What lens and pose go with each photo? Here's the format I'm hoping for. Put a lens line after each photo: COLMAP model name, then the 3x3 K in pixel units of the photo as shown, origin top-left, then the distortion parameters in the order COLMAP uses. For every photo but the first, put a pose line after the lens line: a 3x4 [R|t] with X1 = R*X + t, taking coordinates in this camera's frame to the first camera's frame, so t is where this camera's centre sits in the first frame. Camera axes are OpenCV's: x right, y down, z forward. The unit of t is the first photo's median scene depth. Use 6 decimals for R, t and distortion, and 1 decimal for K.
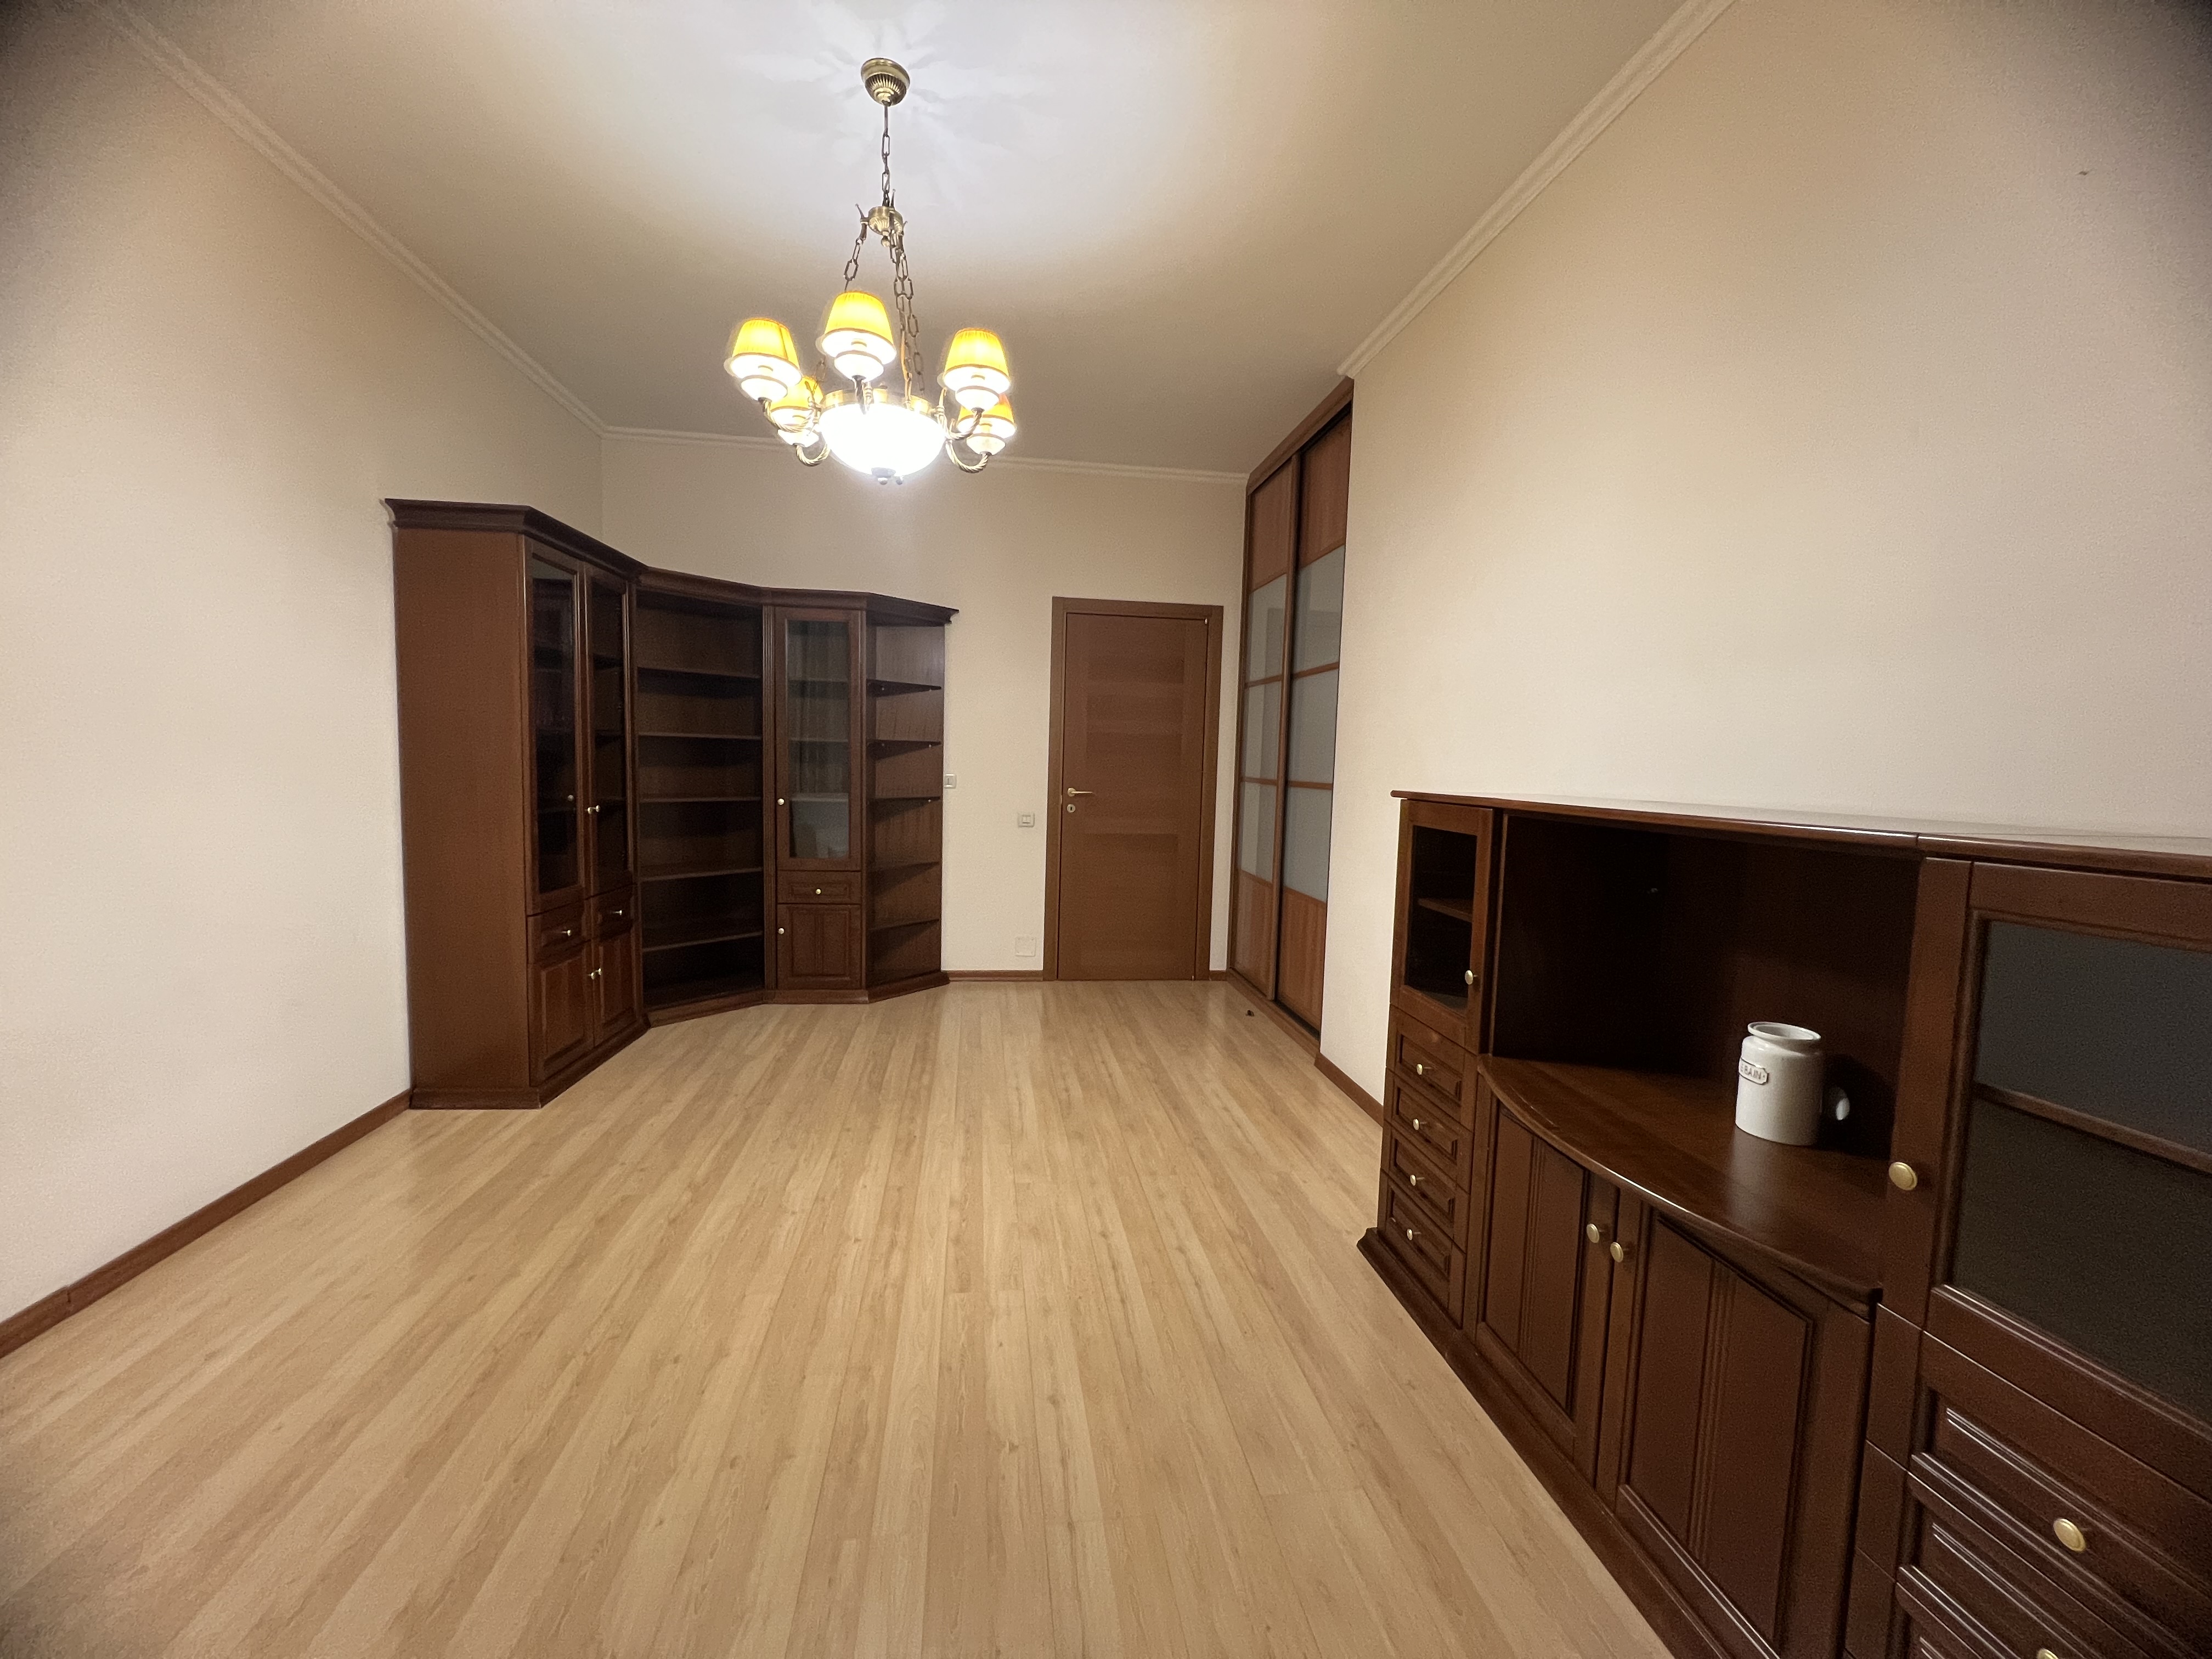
lens RADIAL K [[878.3, 0, 1098.8], [0, 878.3, 826.6], [0, 0, 1]] dist [0.001671, 0.000196]
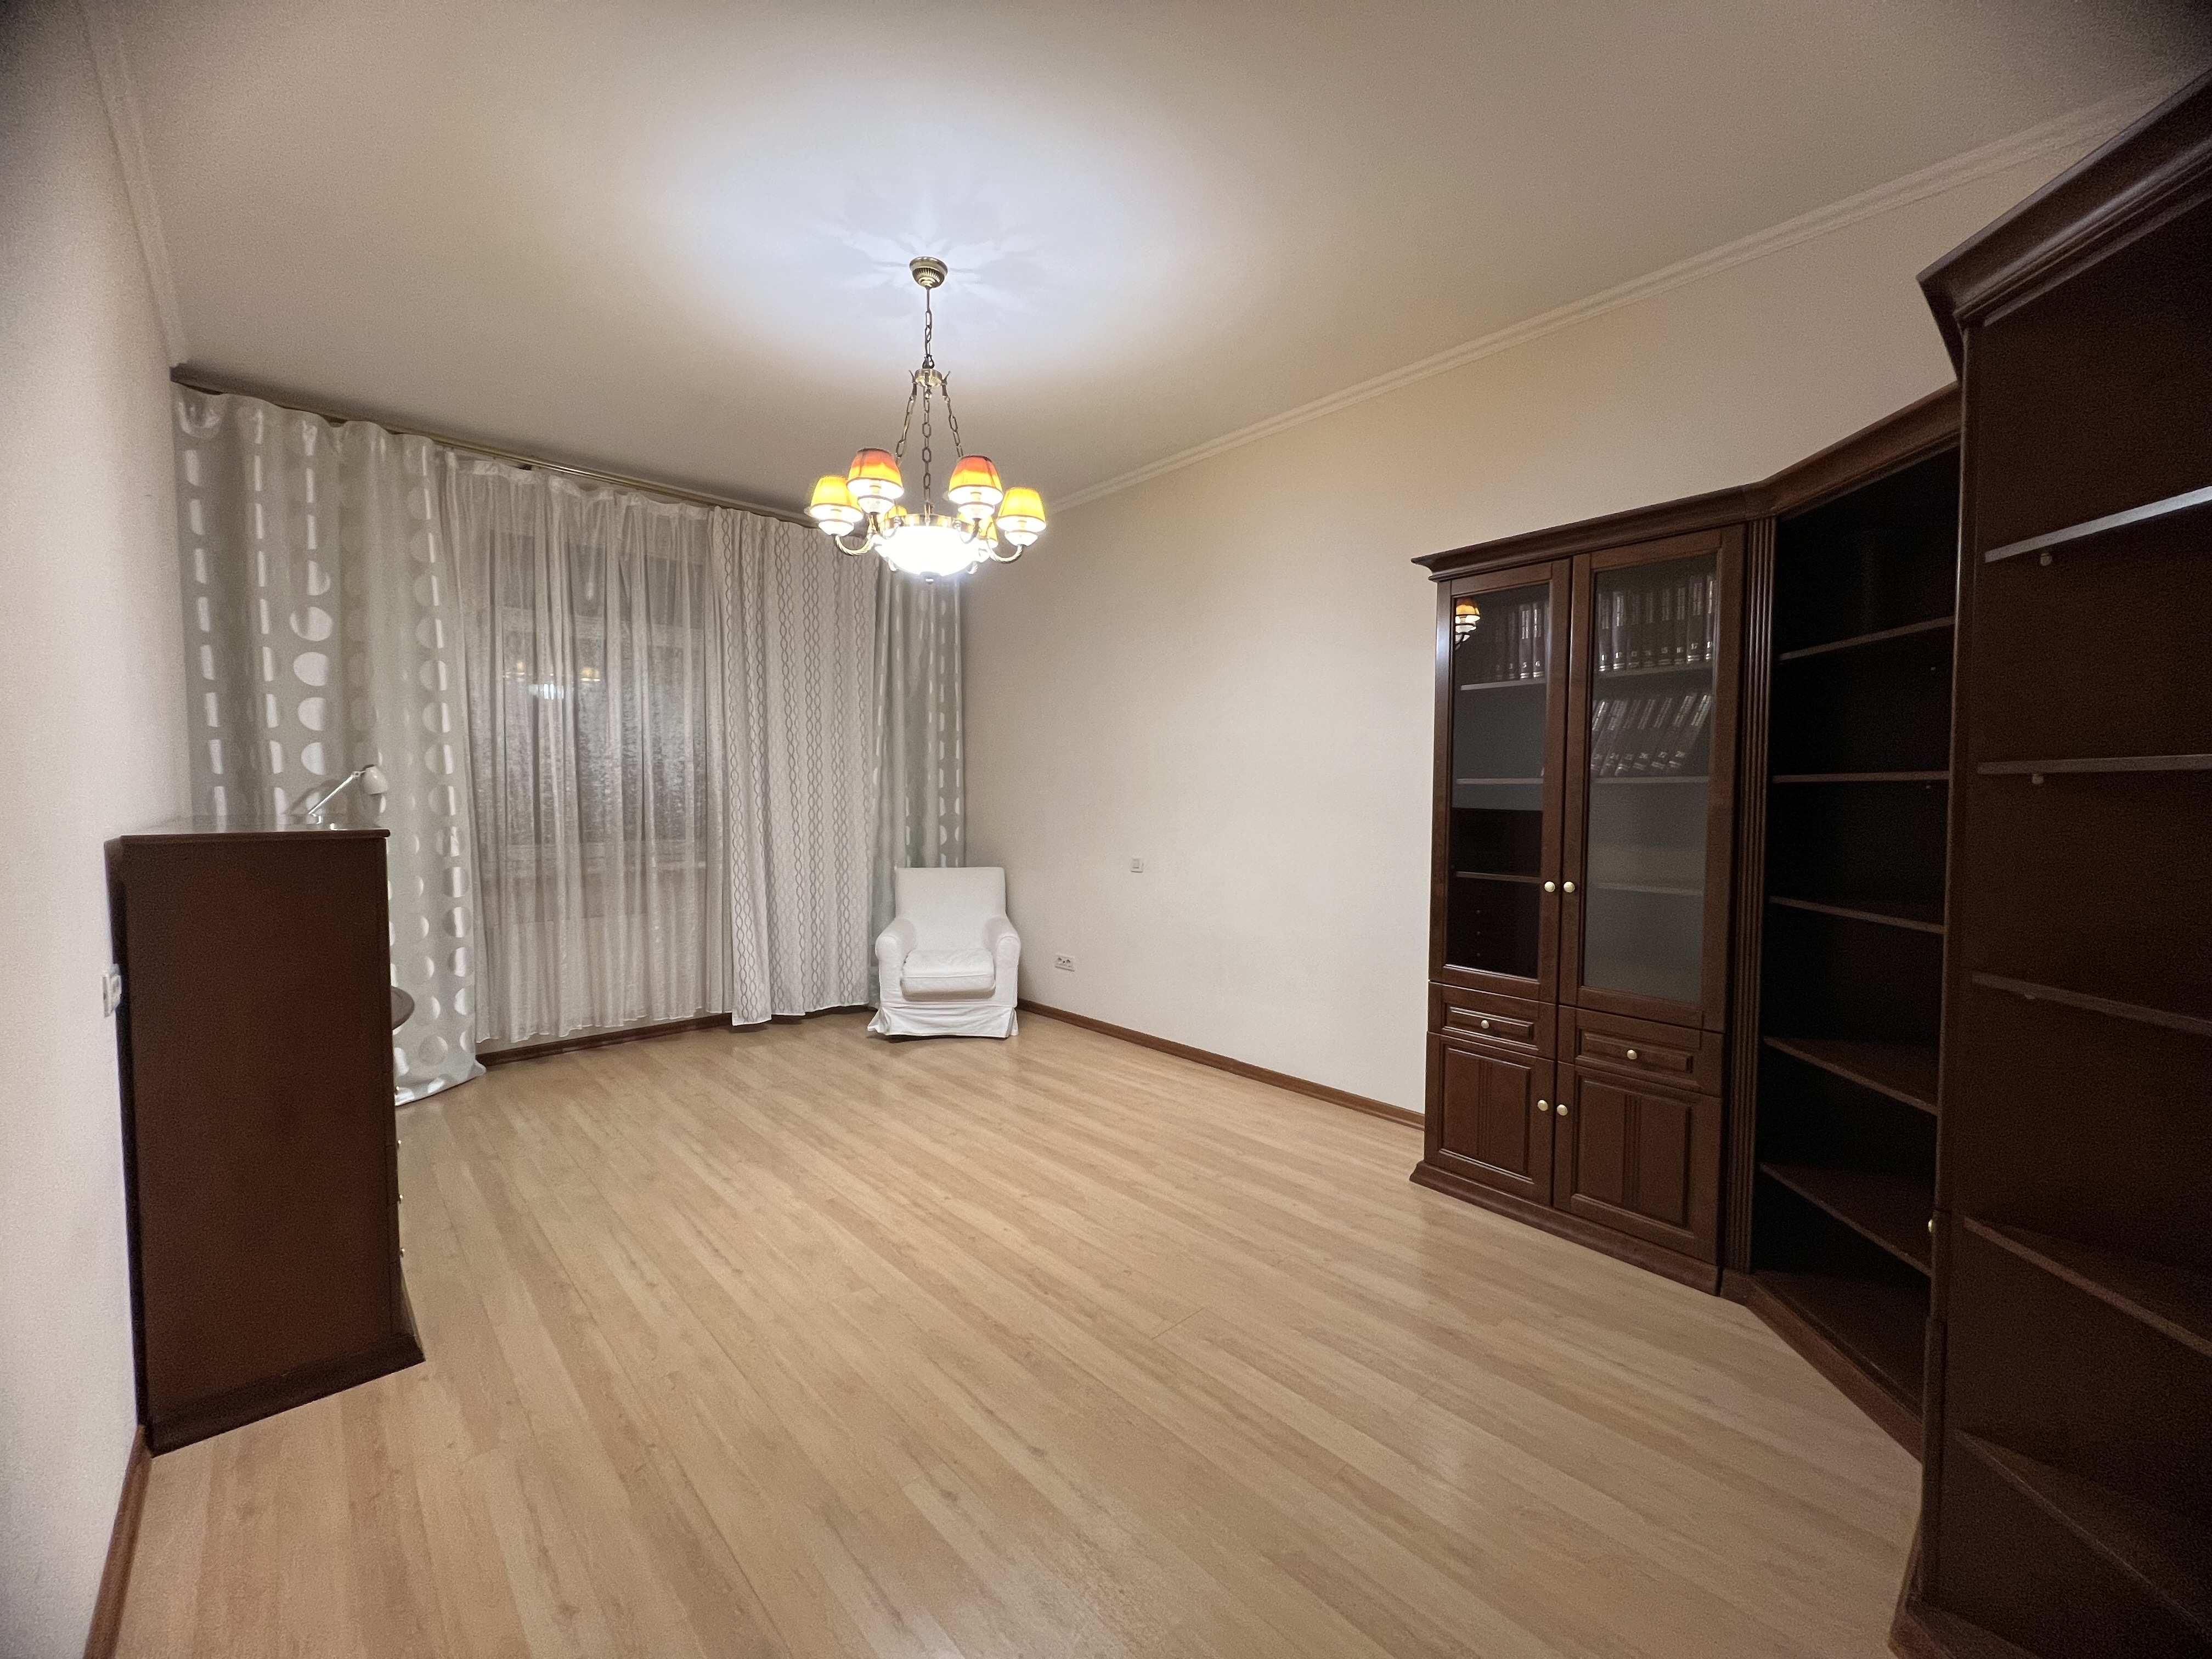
lens RADIAL K [[878.3, 0, 1098.8], [0, 878.3, 826.6], [0, 0, 1]] dist [0.001671, 0.000196]
pose [[-0.819436, -0.005406, -0.573145, 0.246857], [-0.066459, 0.994107, 0.085641, -0.155928], [0.569305, 0.108268, -0.814966, 1.999220]]
